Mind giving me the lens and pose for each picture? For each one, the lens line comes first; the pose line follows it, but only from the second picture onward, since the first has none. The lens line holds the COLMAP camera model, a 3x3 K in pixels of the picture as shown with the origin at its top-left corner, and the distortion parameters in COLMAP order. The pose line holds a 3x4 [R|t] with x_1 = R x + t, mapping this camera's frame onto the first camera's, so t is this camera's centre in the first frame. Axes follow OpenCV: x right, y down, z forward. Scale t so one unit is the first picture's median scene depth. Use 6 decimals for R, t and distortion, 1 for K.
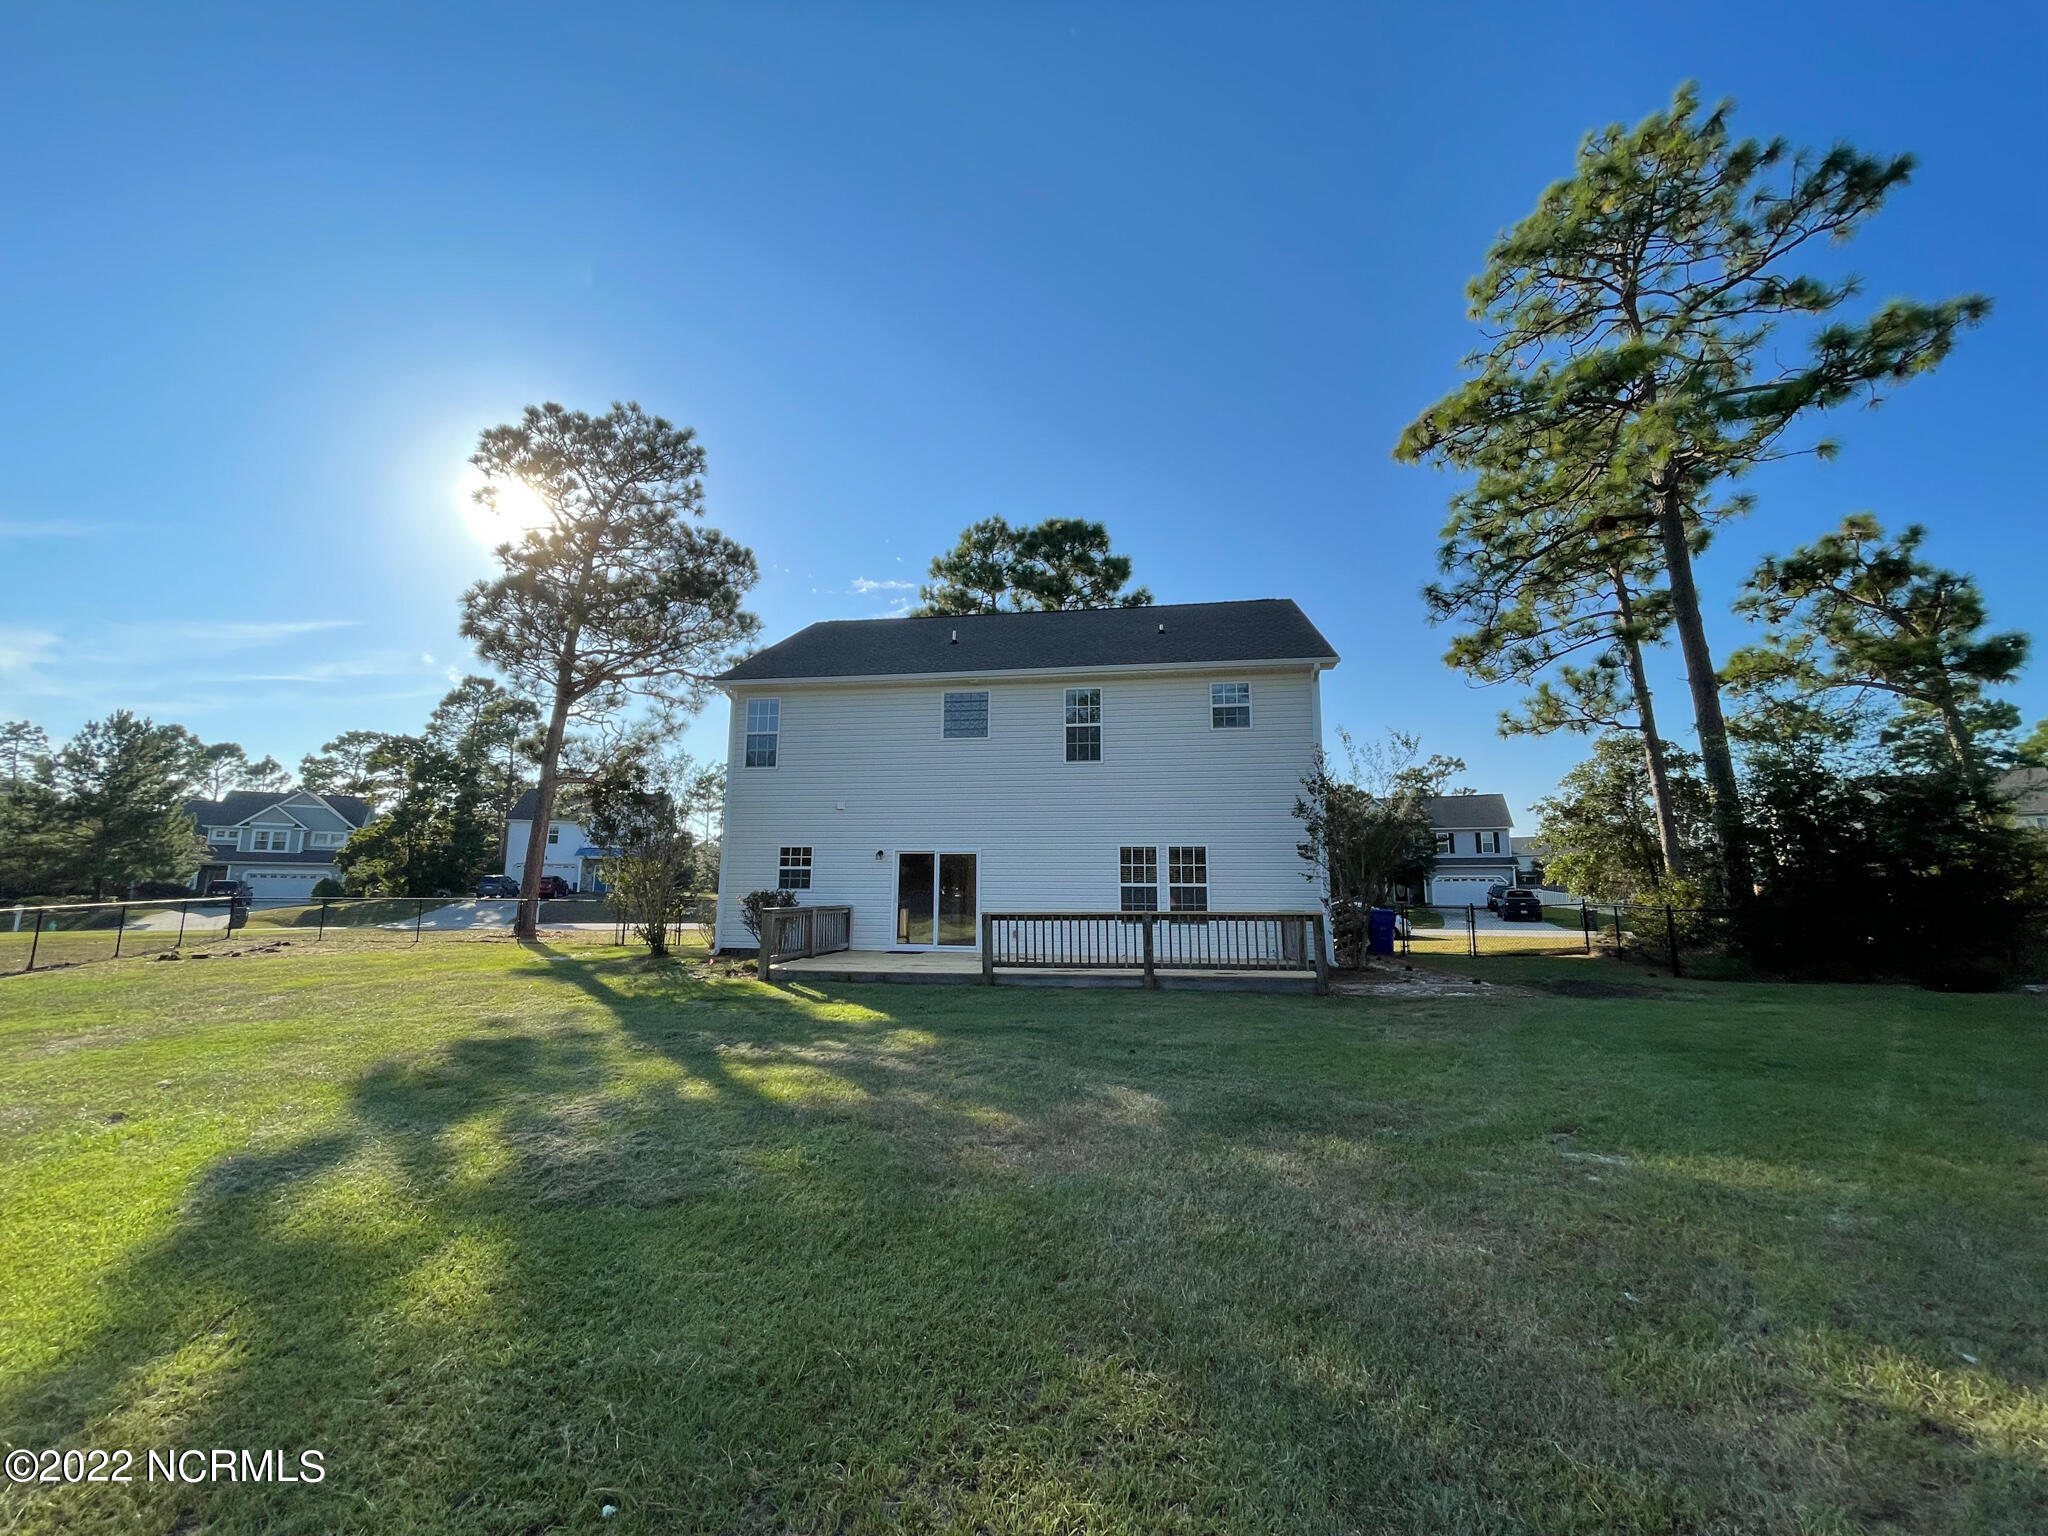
lens RADIAL K [[829.4, 0, 1019.3], [0, 829.4, 767.6], [0, 0, 1]] dist [-0.003491, 0.000703]
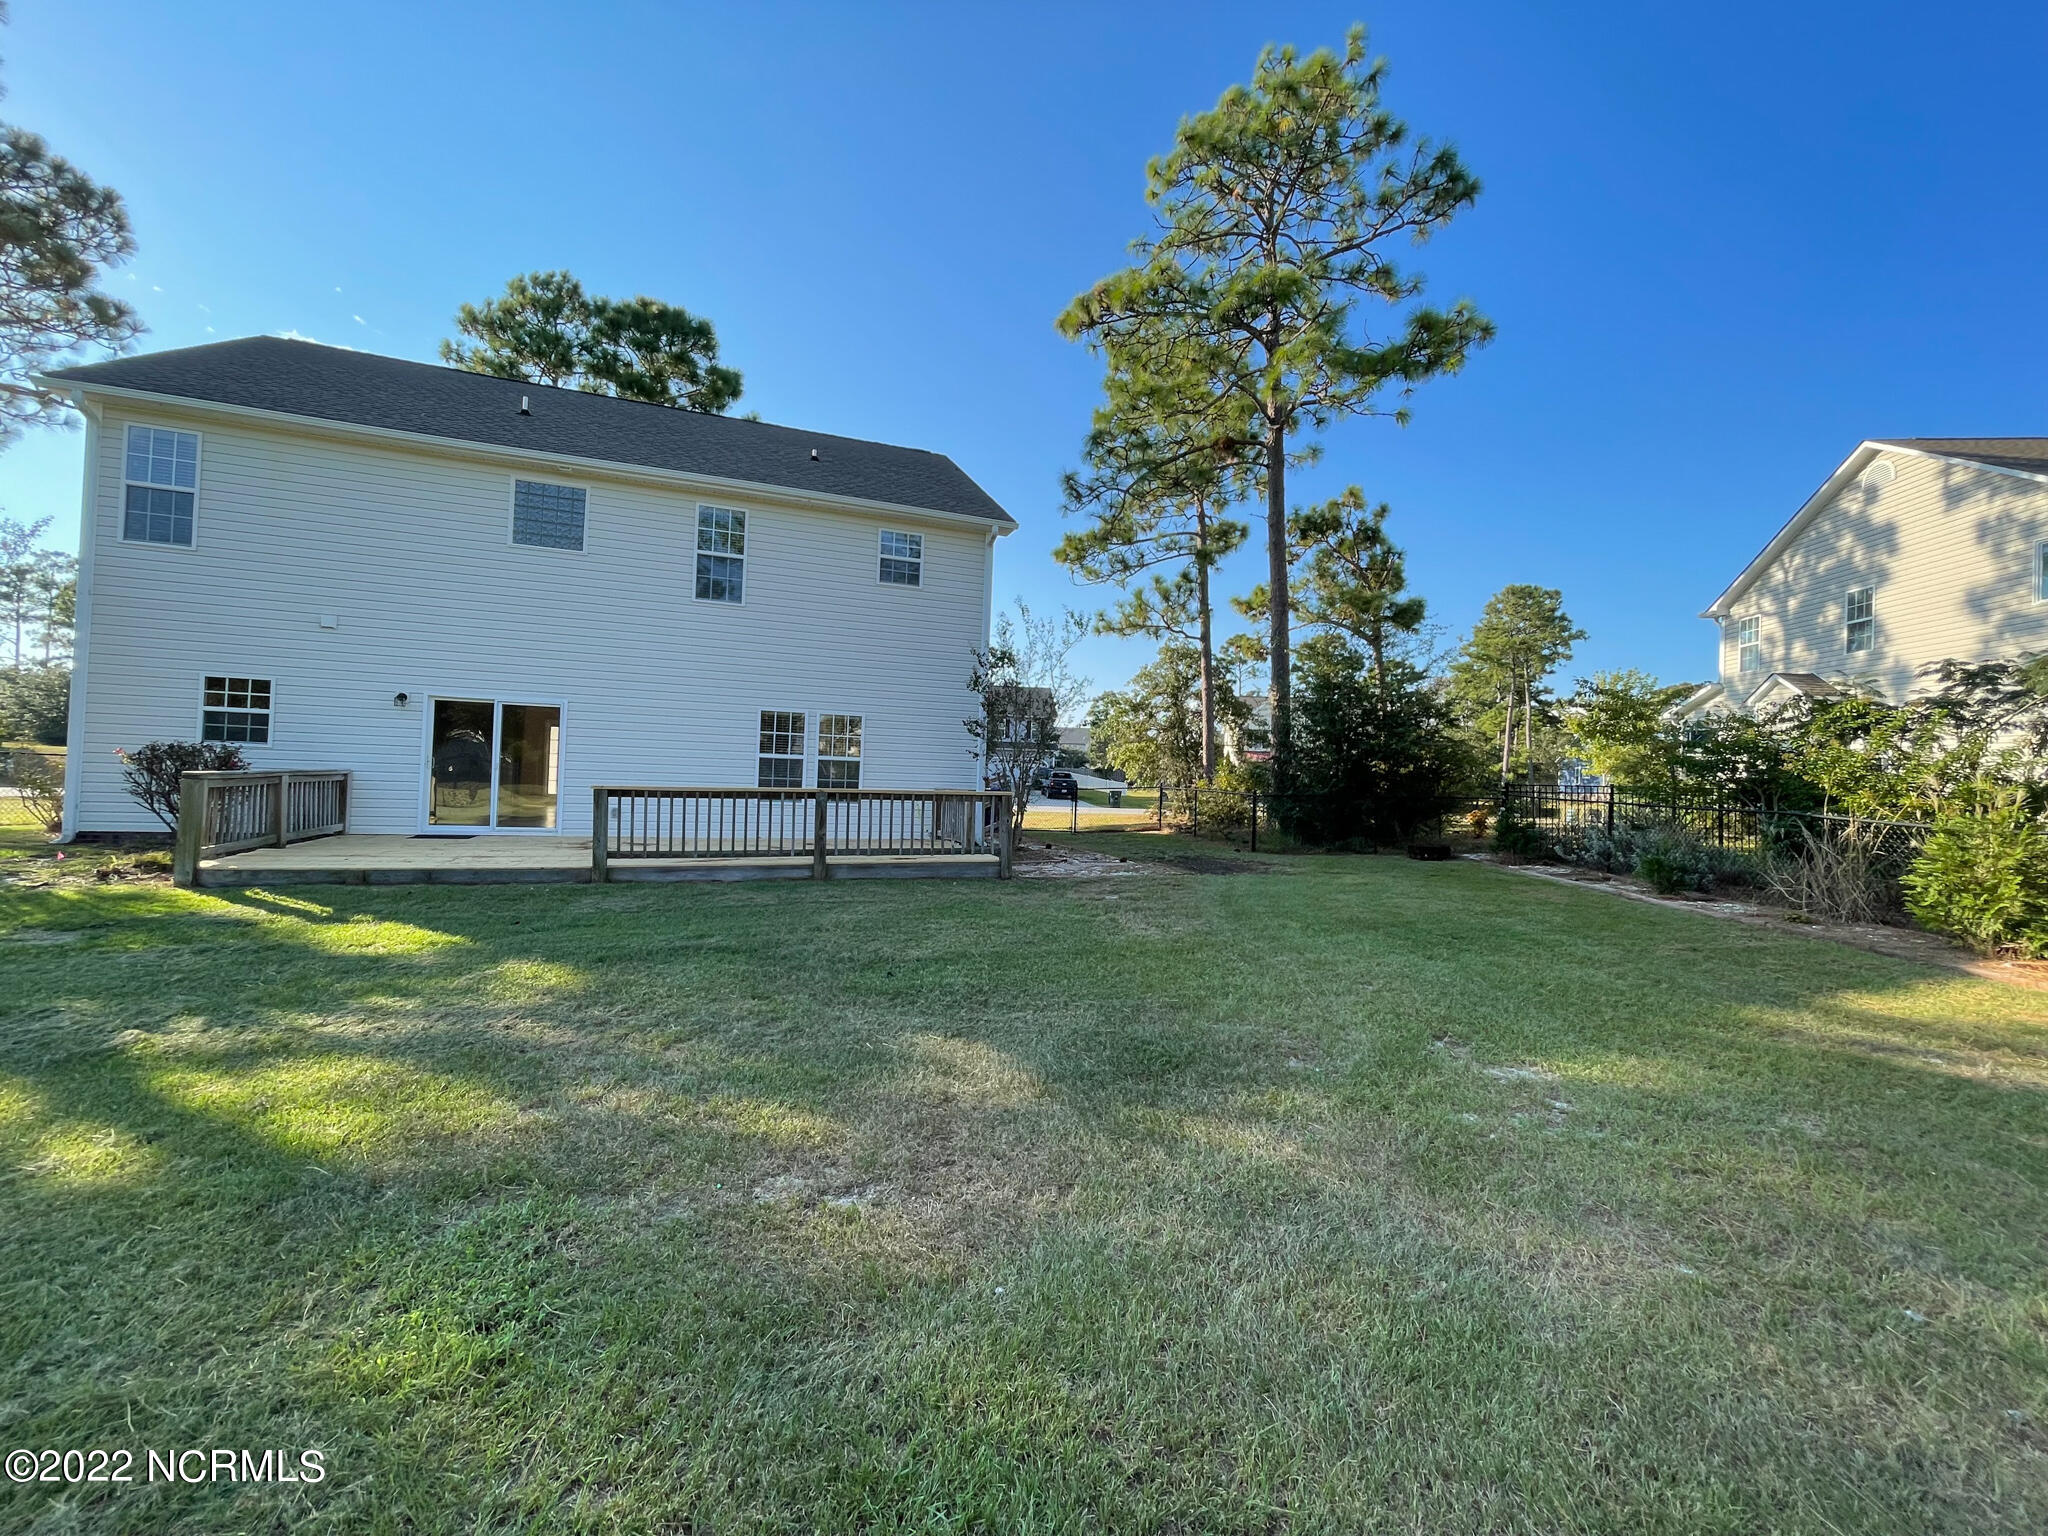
lens RADIAL K [[829.4, 0, 1016.3], [0, 829.4, 762.2], [0, 0, 1]] dist [-0.003491, 0.000703]
pose [[0.865182, 0.033897, 0.500311, -0.064756], [-0.105286, 0.987753, 0.115148, 0.022309], [-0.490281, -0.152300, 0.858155, 0.138607]]
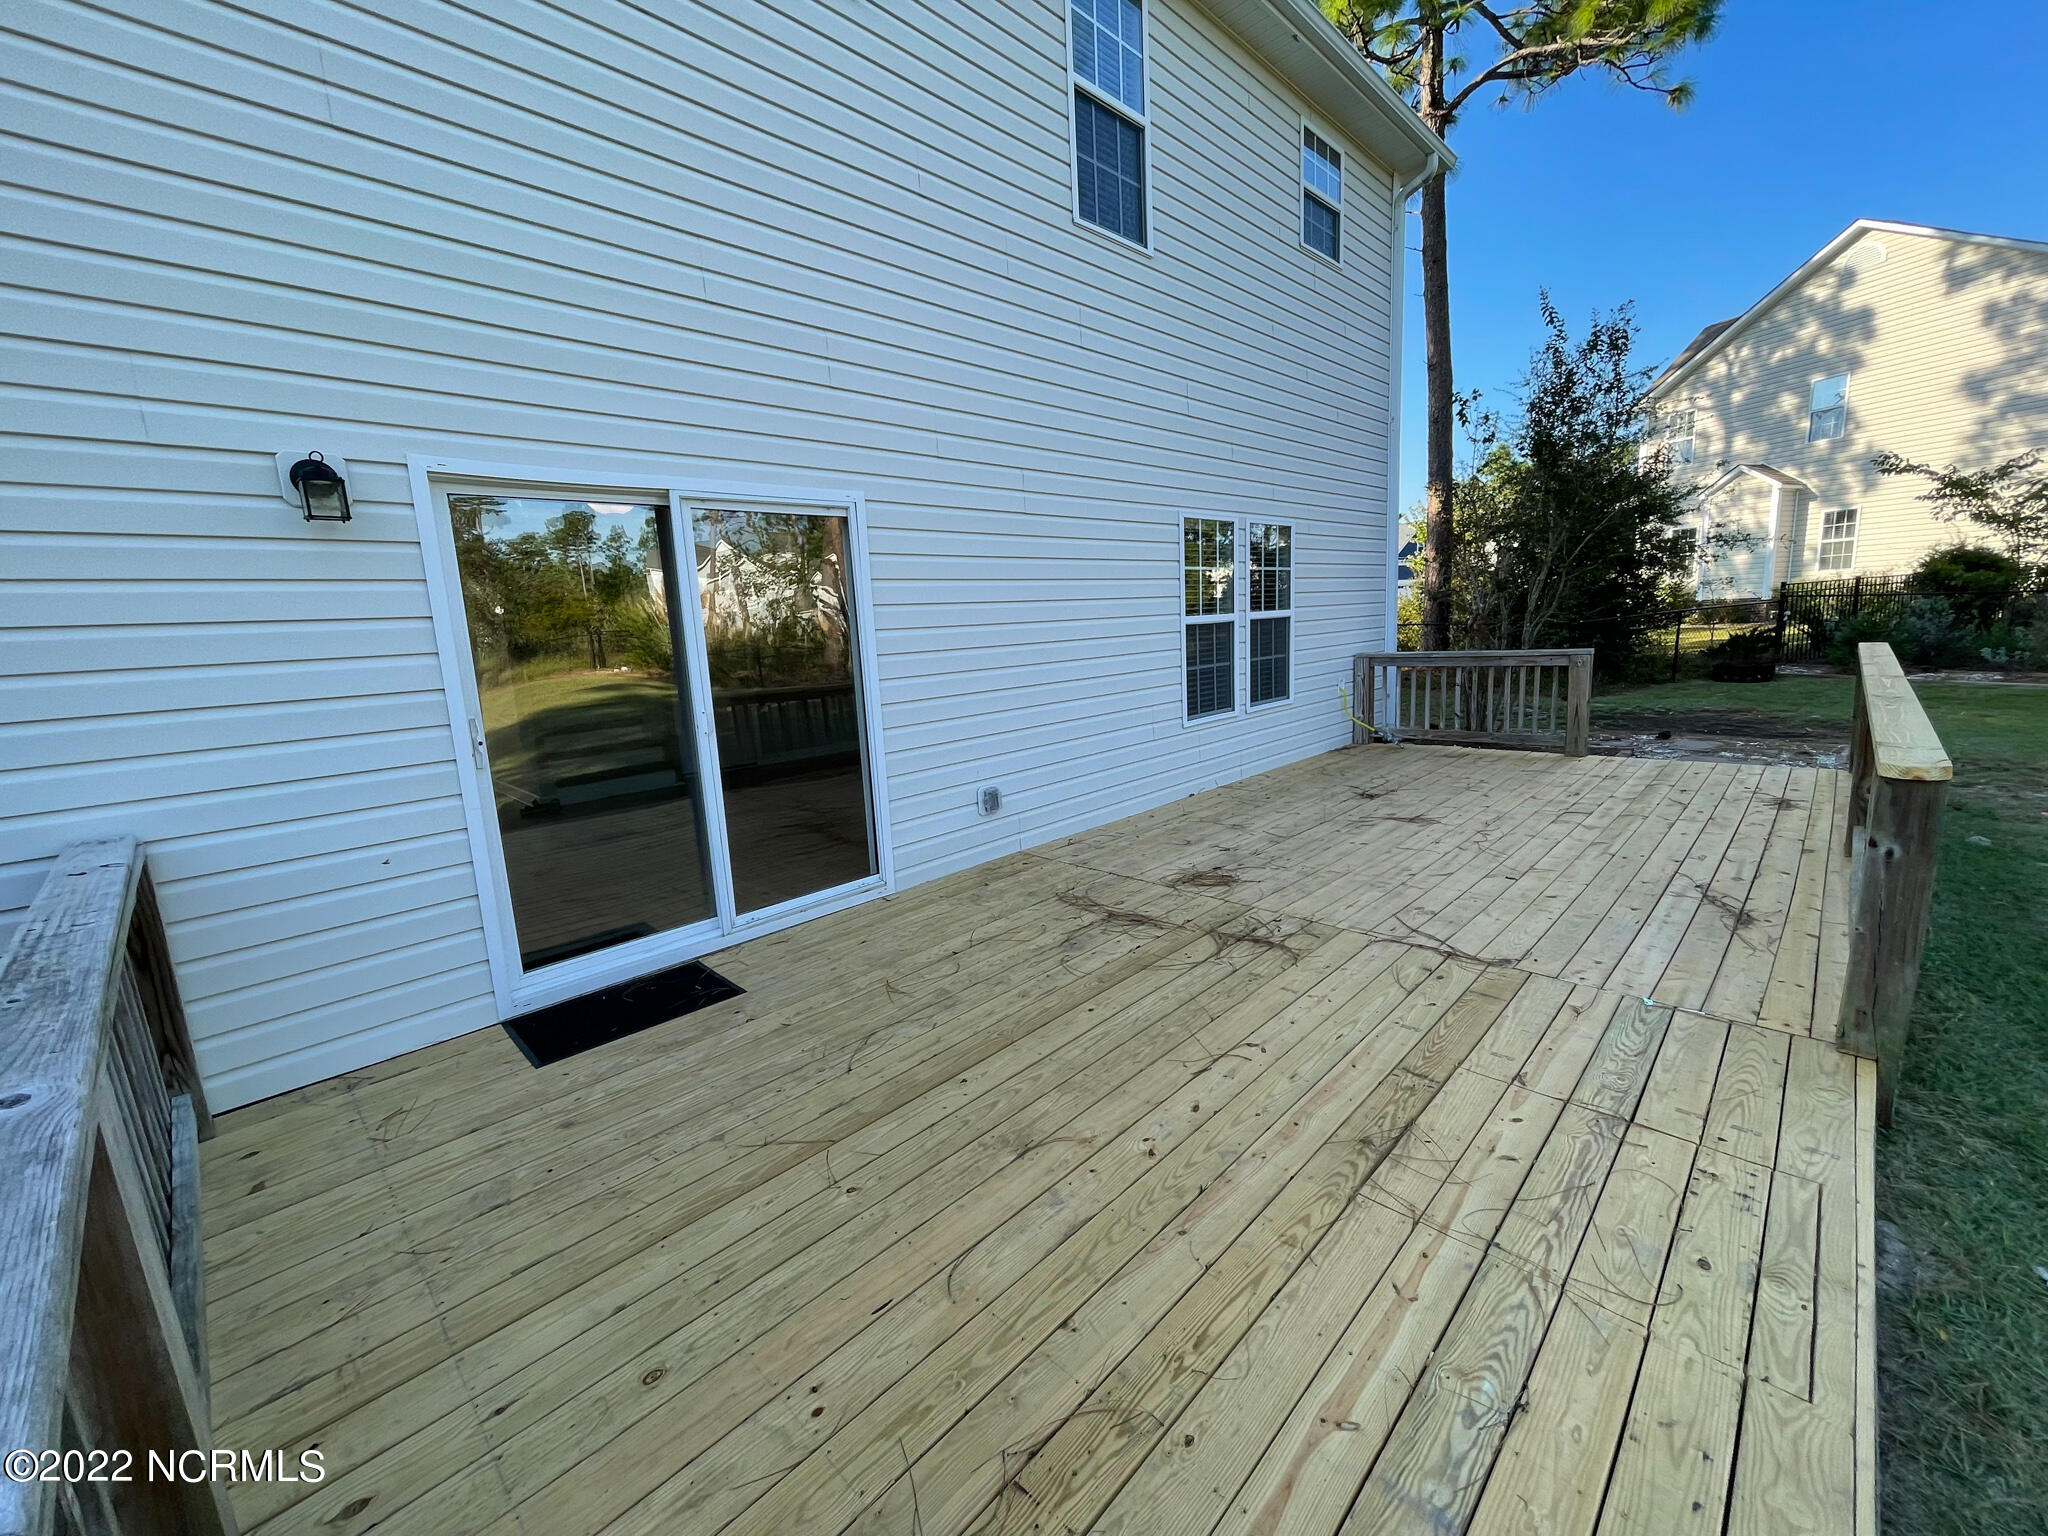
lens RADIAL K [[829.4, 0, 1033.9], [0, 829.4, 789.5], [0, 0, 1]] dist [-0.003491, 0.000703]
pose [[0.558855, -0.198787, 0.805087, -0.226848], [-0.067968, 0.956597, 0.283378, 0.102987], [-0.826475, -0.213088, 0.521088, 0.754084]]
